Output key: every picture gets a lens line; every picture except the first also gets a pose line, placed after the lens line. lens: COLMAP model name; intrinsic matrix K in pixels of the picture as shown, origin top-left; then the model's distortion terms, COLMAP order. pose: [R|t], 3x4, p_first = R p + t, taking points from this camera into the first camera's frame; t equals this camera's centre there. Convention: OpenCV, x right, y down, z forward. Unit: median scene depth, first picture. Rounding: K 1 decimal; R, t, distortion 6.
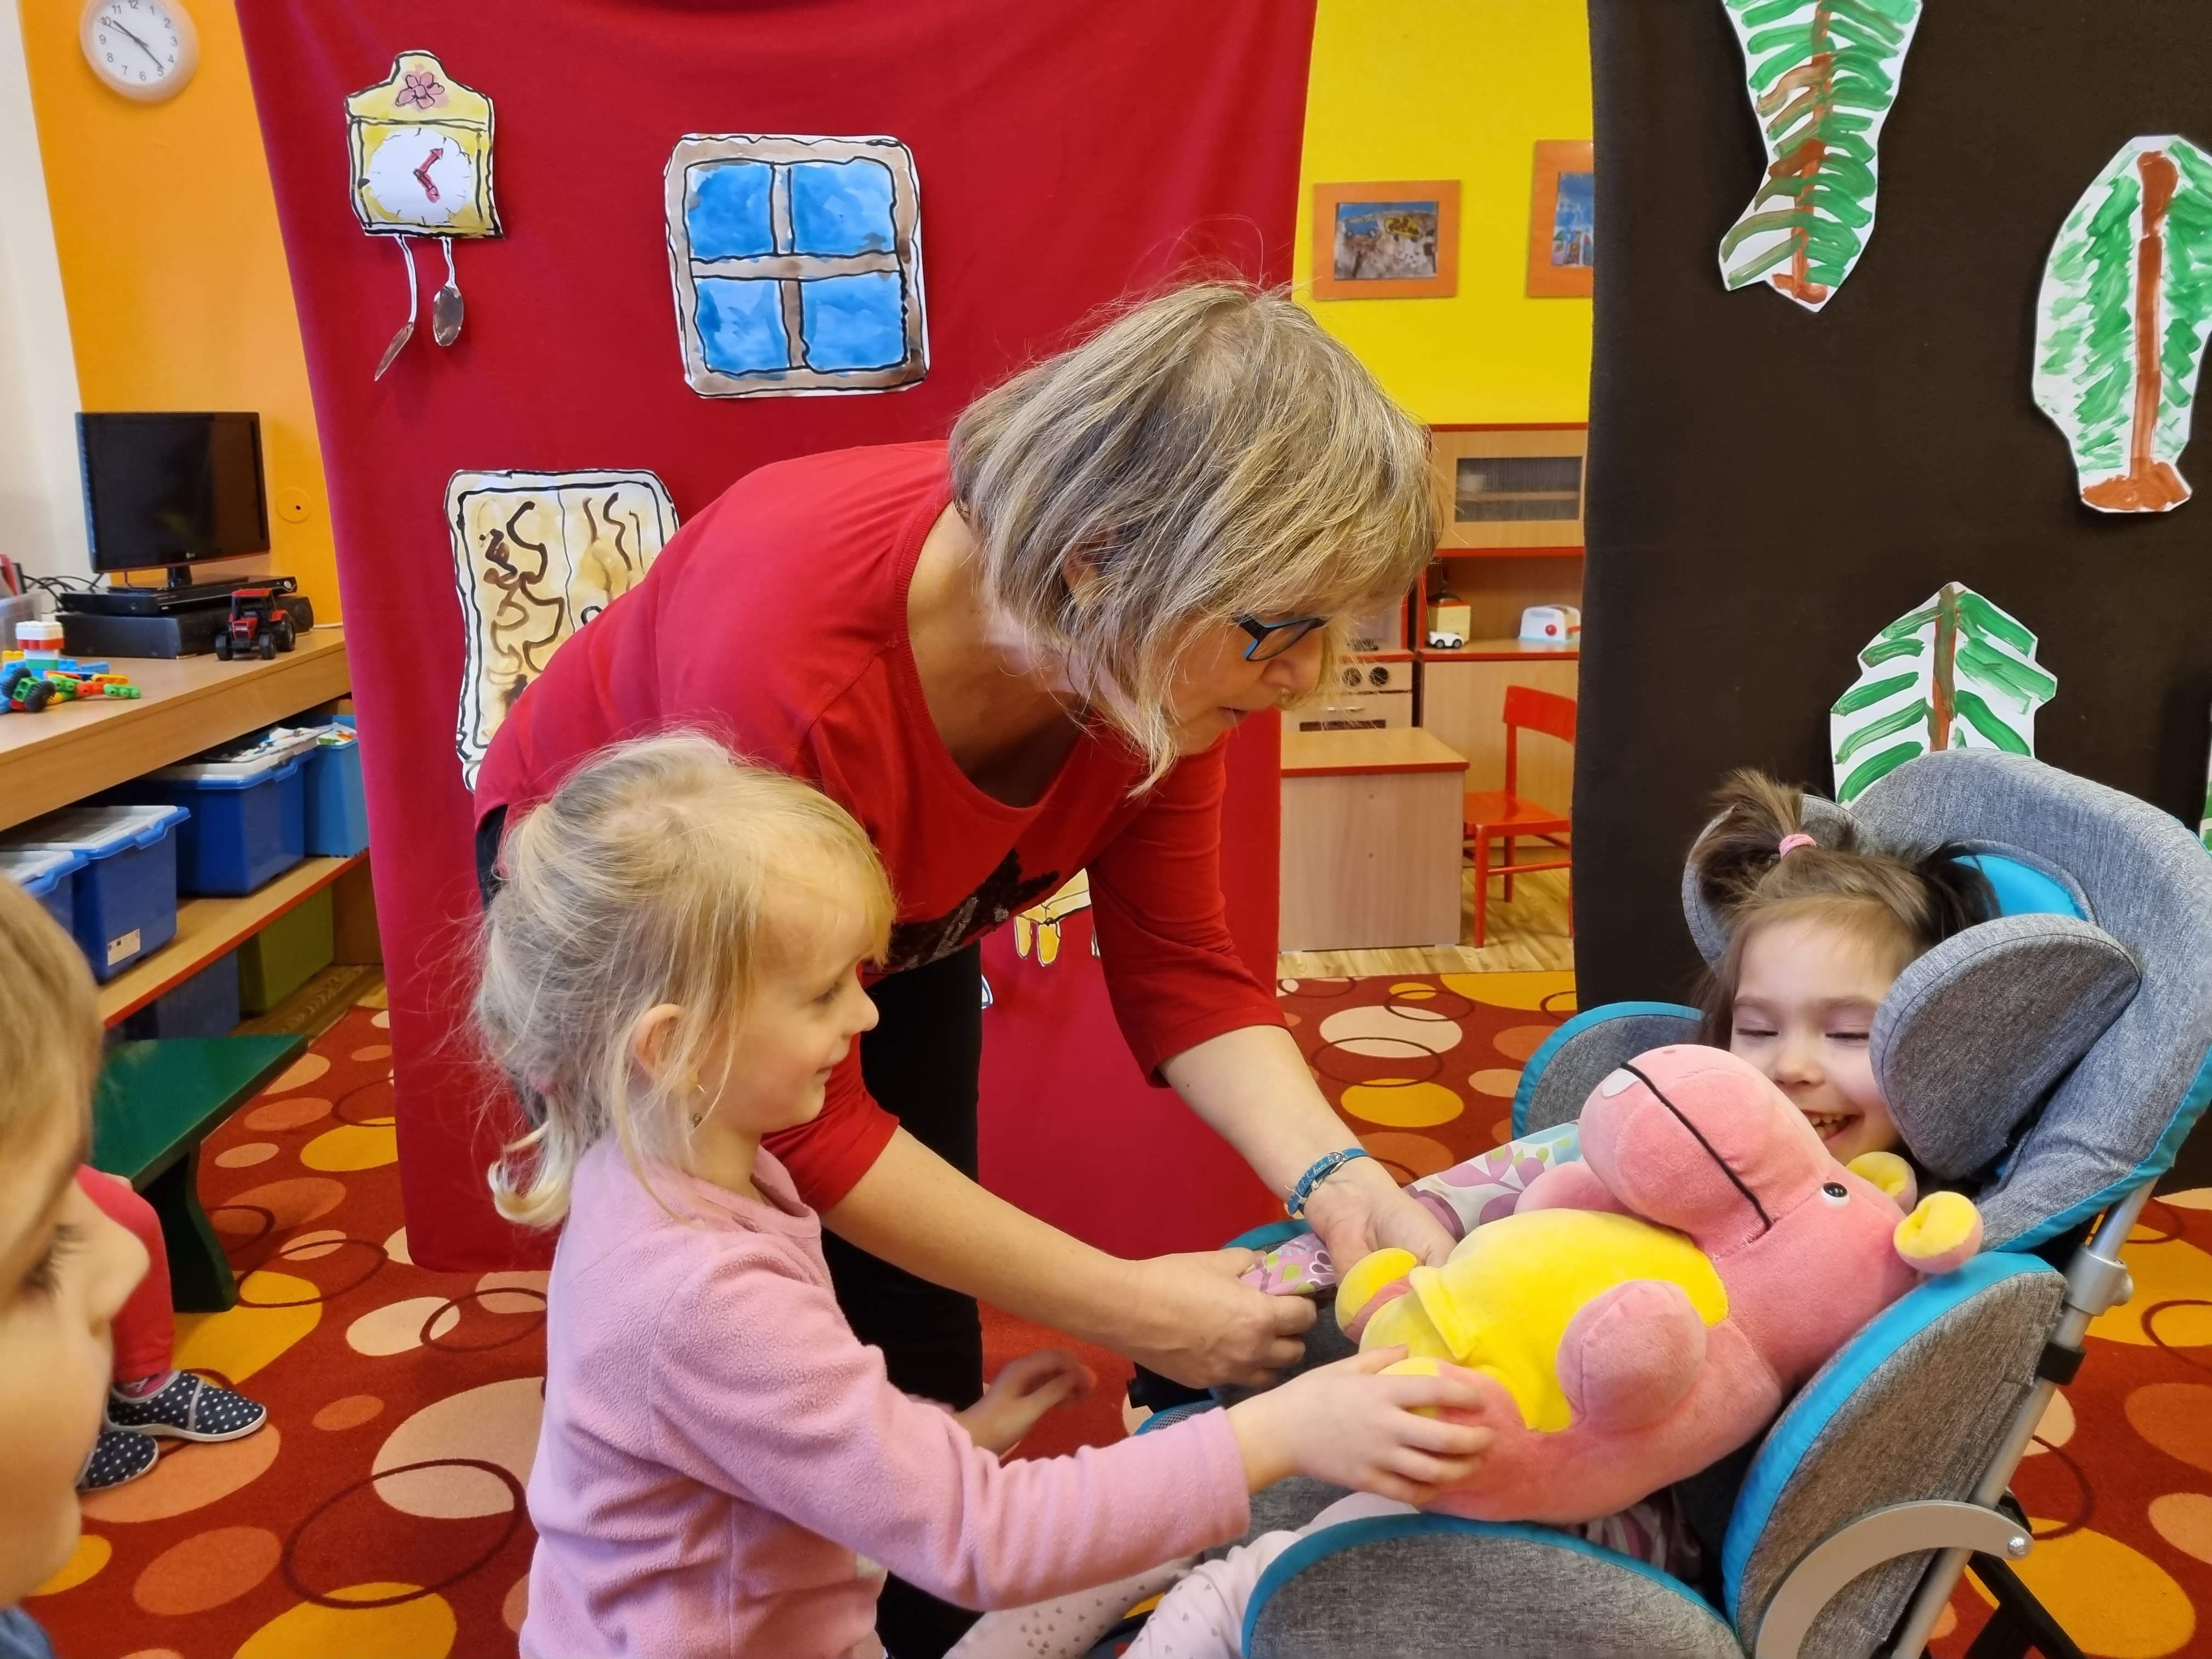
lens RADIAL K [[1690.5, 0, 1122.0], [0, 1690.5, 814.3], [0, 0, 1]] dist [0.054880, -0.043825]
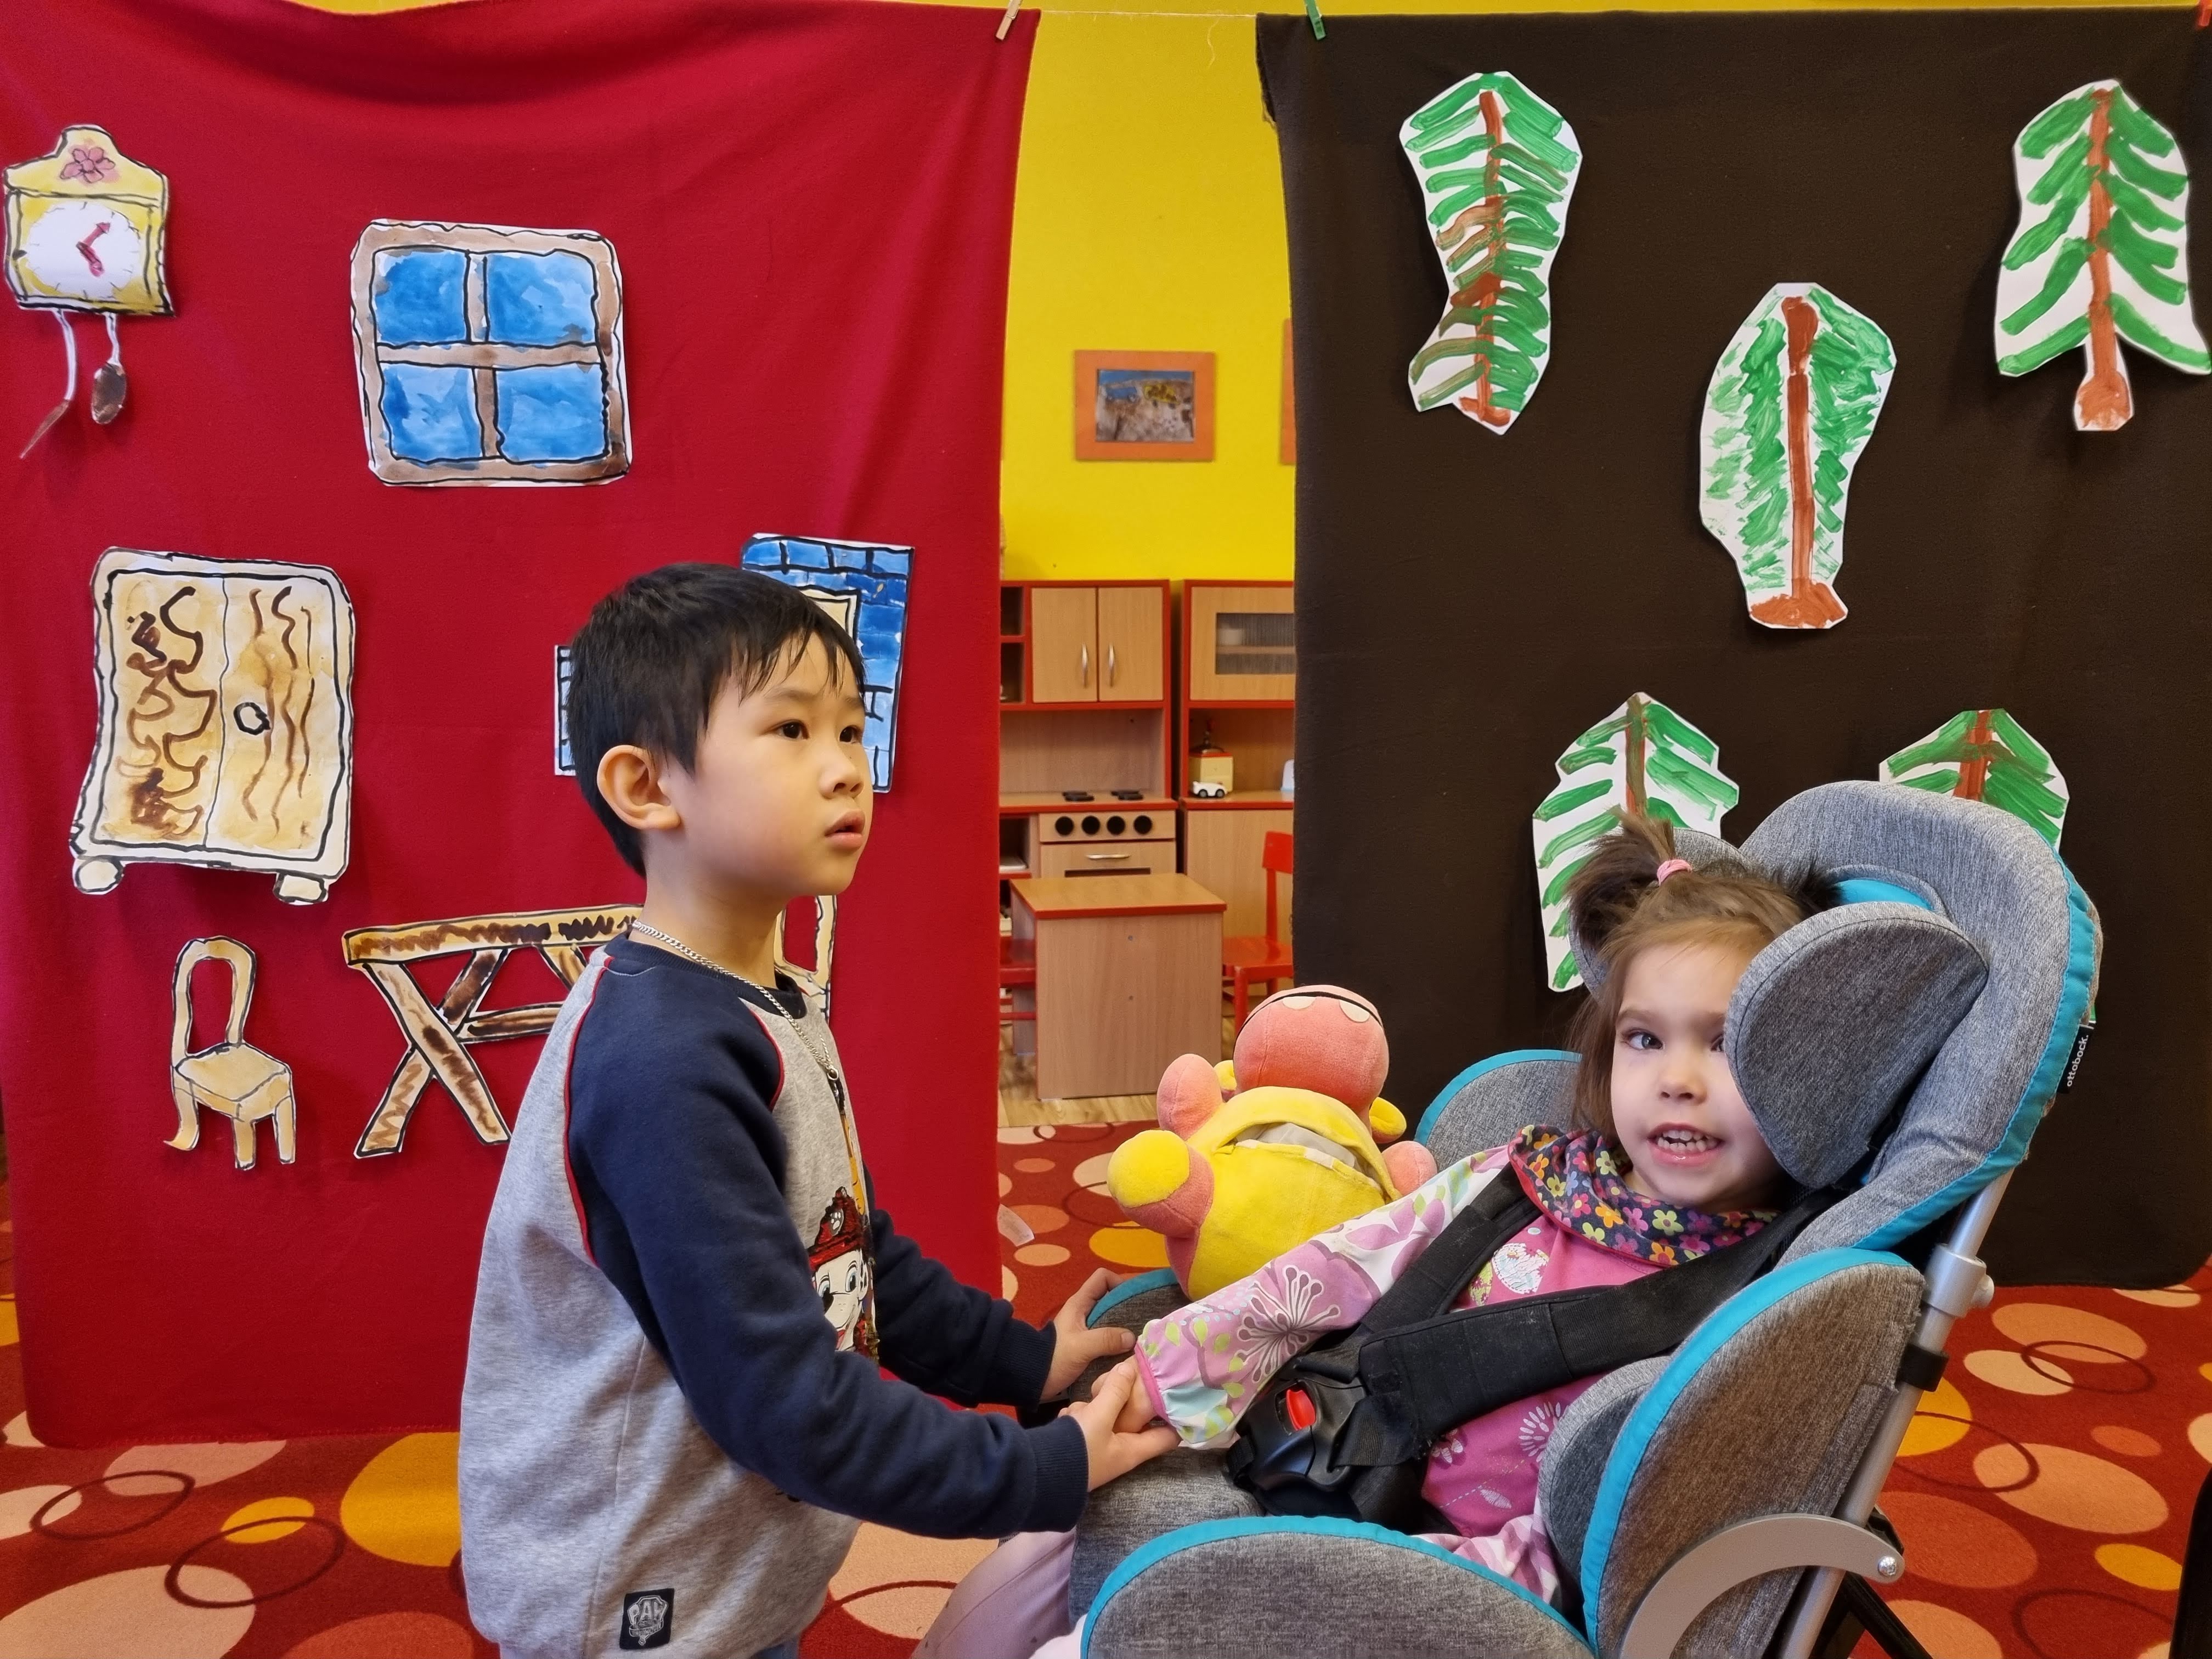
lens RADIAL K [[1690.5, 0, 1124.0], [0, 1690.5, 815.5], [0, 0, 1]] dist [0.054880, -0.043825]
pose [[0.993420, 0.003781, 0.114469, 0.057672], [0.008608, 0.994164, -0.107535, 0.048319], [-0.114208, 0.107813, 0.987590, 0.021978]]
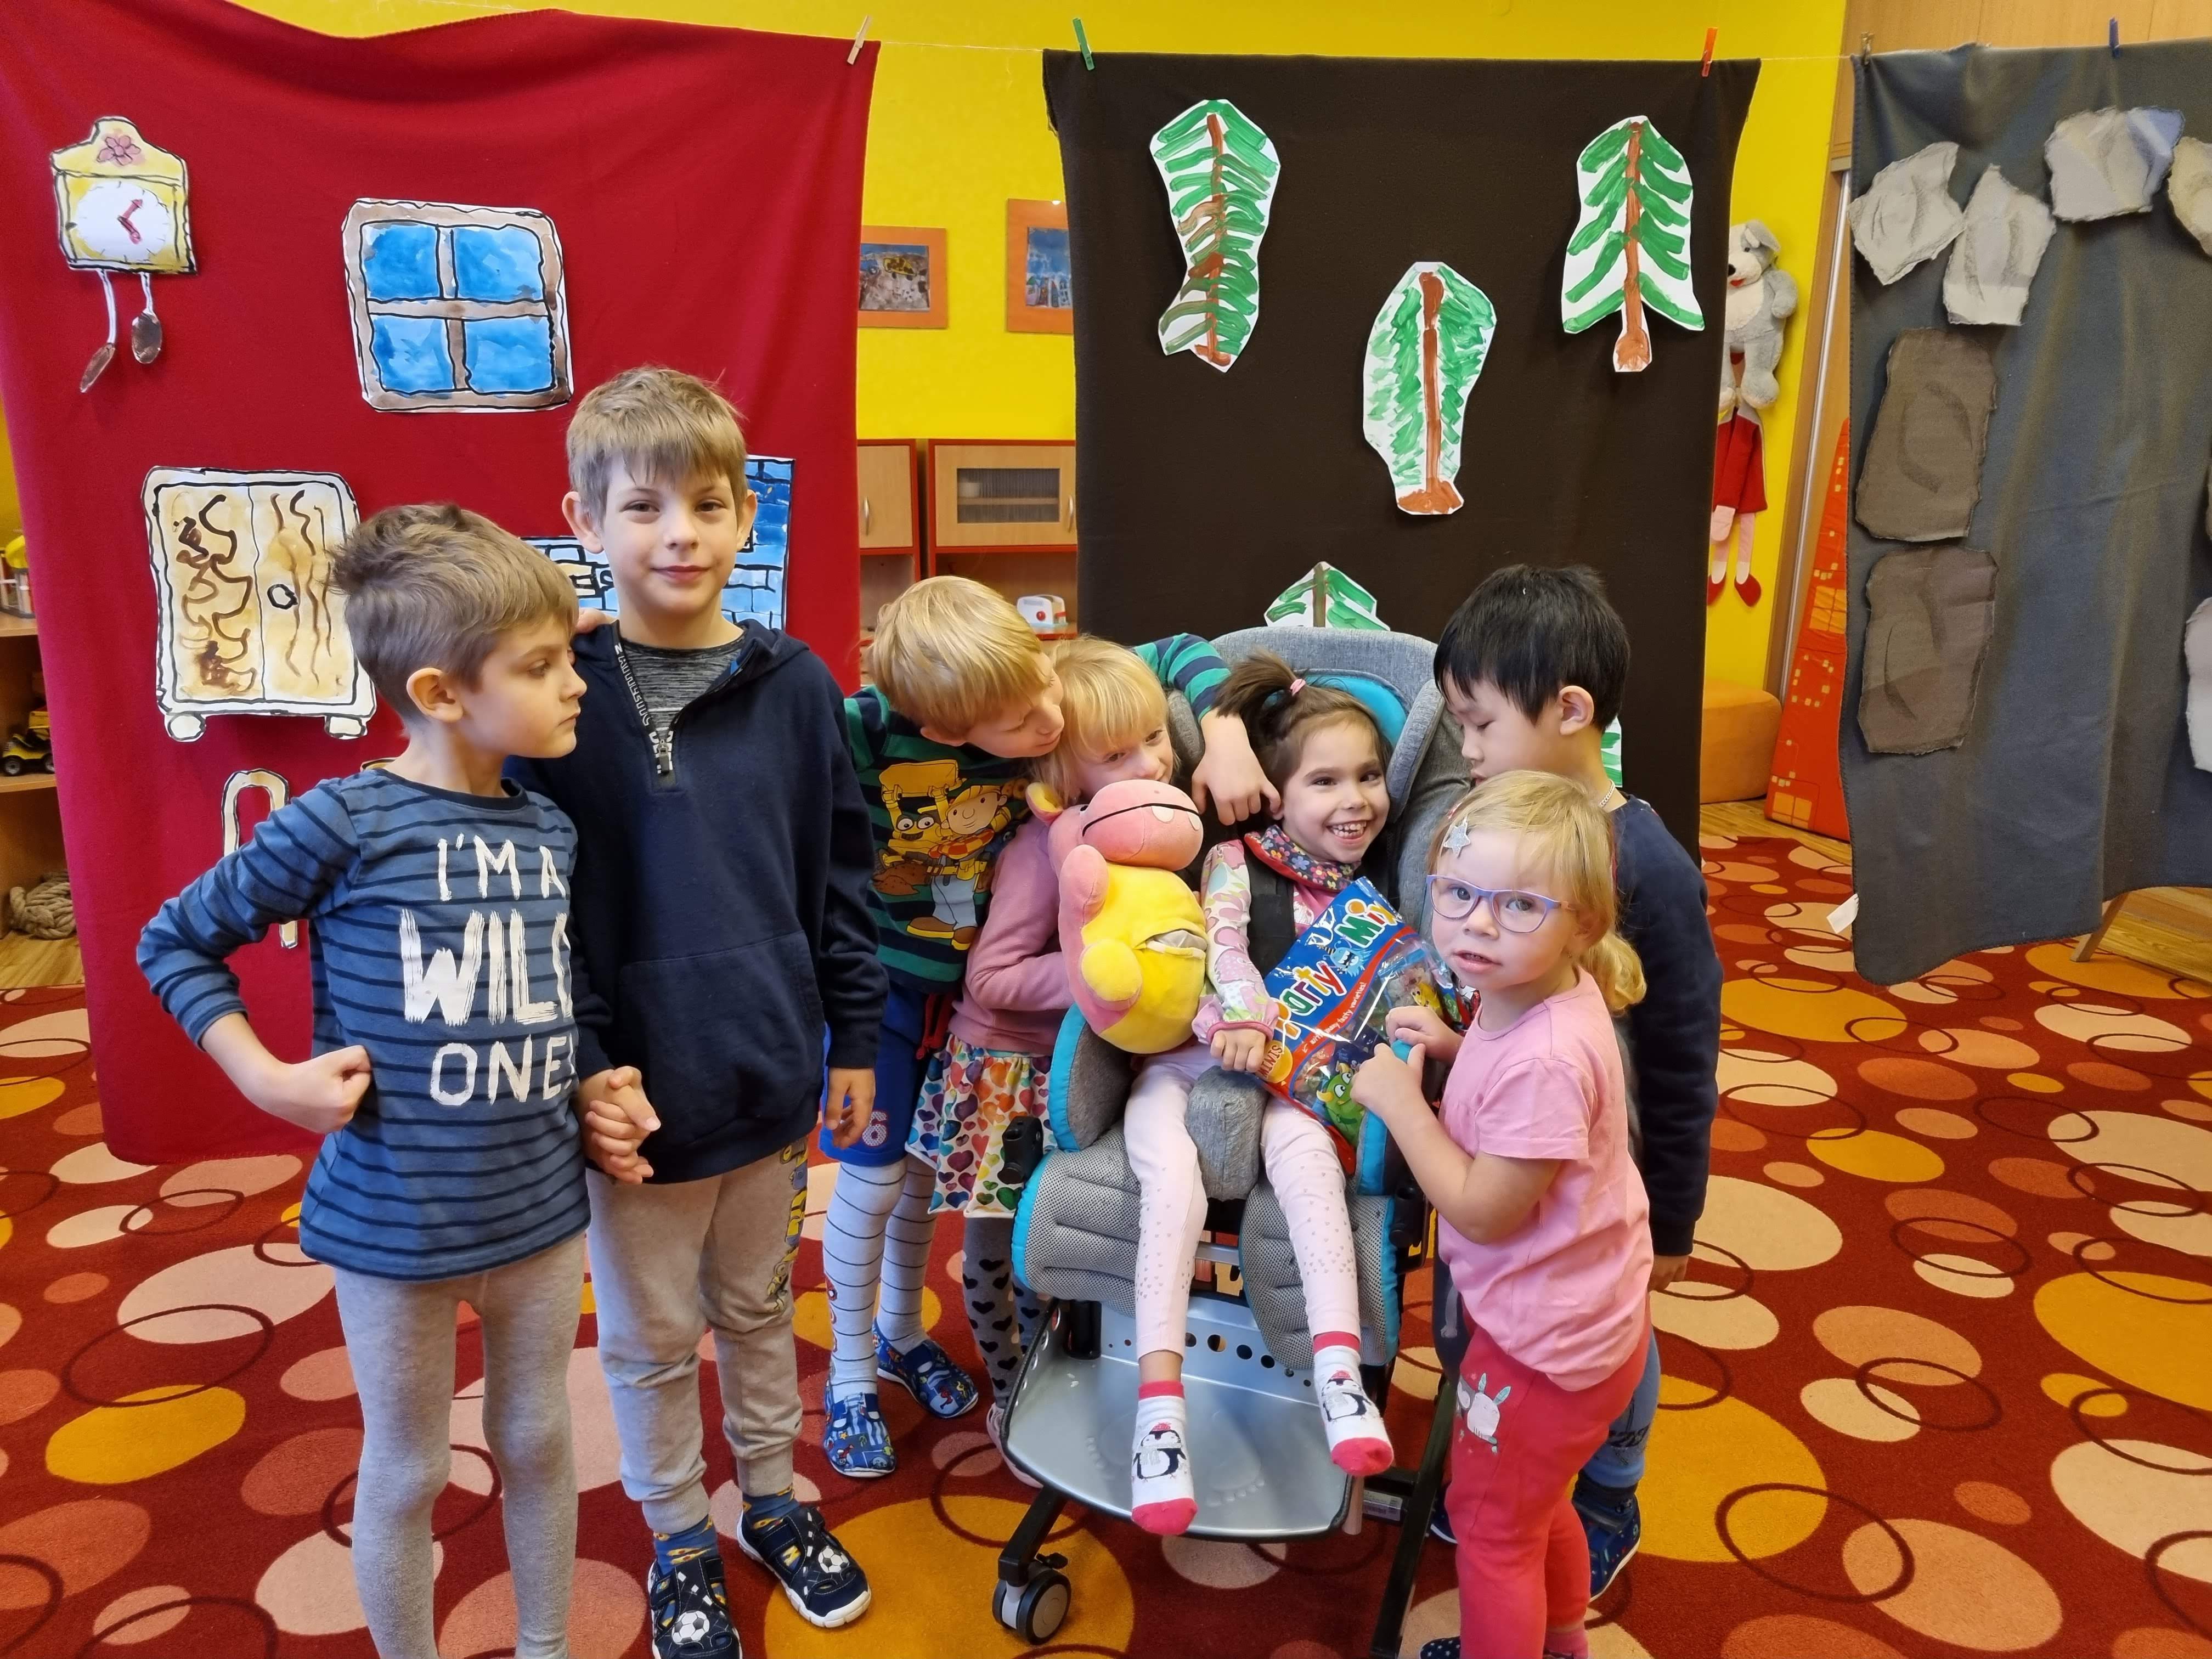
lens RADIAL K [[1690.5, 0, 1092.0], [0, 1690.5, 834.1], [0, 0, 1]] dist [0.054880, -0.043825]
pose [[0.959051, -0.048561, 0.279041, -0.114859], [0.046368, 0.998820, 0.014459, 0.066066], [-0.279413, -0.000928, 0.960170, -0.331897]]
